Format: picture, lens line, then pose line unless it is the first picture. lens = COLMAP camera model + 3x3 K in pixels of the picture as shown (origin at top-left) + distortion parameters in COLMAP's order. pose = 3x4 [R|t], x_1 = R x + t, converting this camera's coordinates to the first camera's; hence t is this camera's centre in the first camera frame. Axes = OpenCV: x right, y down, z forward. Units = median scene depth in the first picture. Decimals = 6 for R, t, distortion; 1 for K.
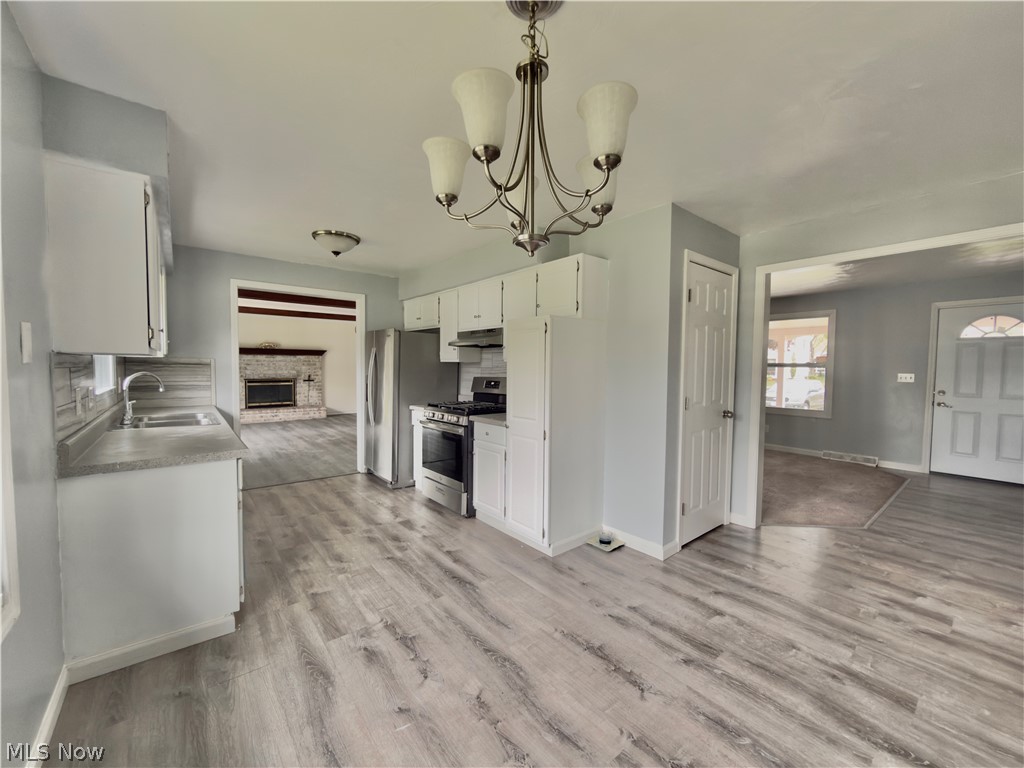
lens RADIAL K [[409.8, 0, 512.0], [0, 409.8, 384.0], [0, 0, 1]] dist [-0.000390, -0.000362]
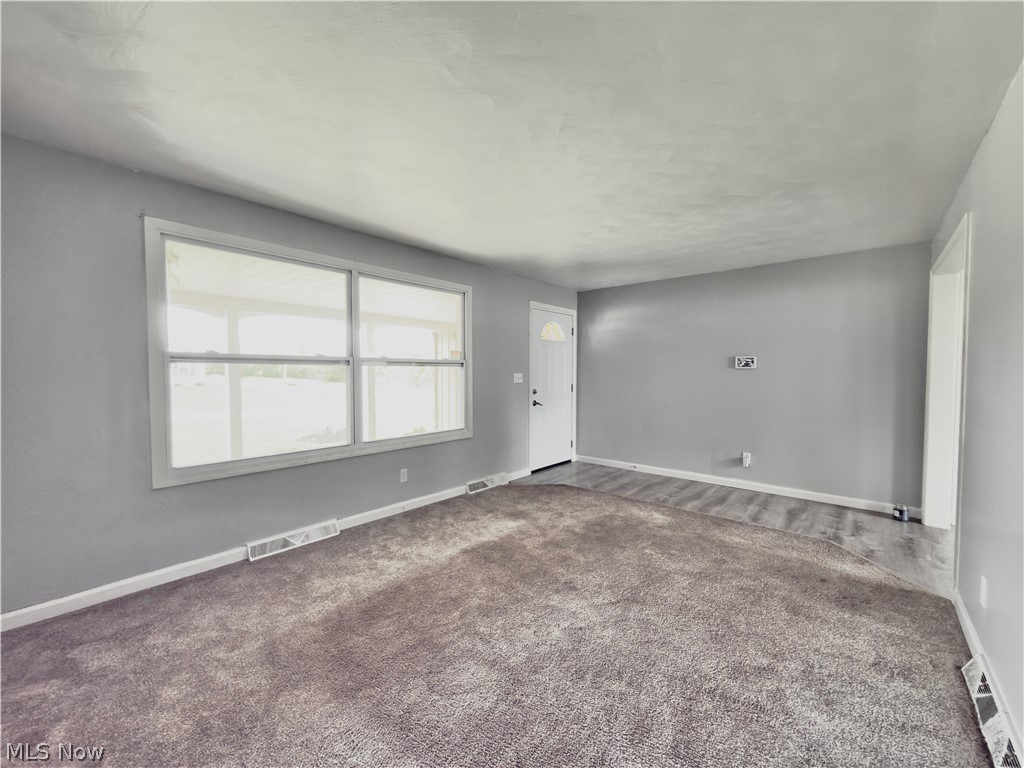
lens RADIAL K [[409.8, 0, 512.0], [0, 409.8, 384.0], [0, 0, 1]] dist [-0.000390, -0.000362]
pose [[-0.181009, -0.045566, 0.982425, 0.112777], [0.032125, 0.998119, 0.052213, -0.104766], [-0.982957, 0.041012, -0.179205, 2.450374]]
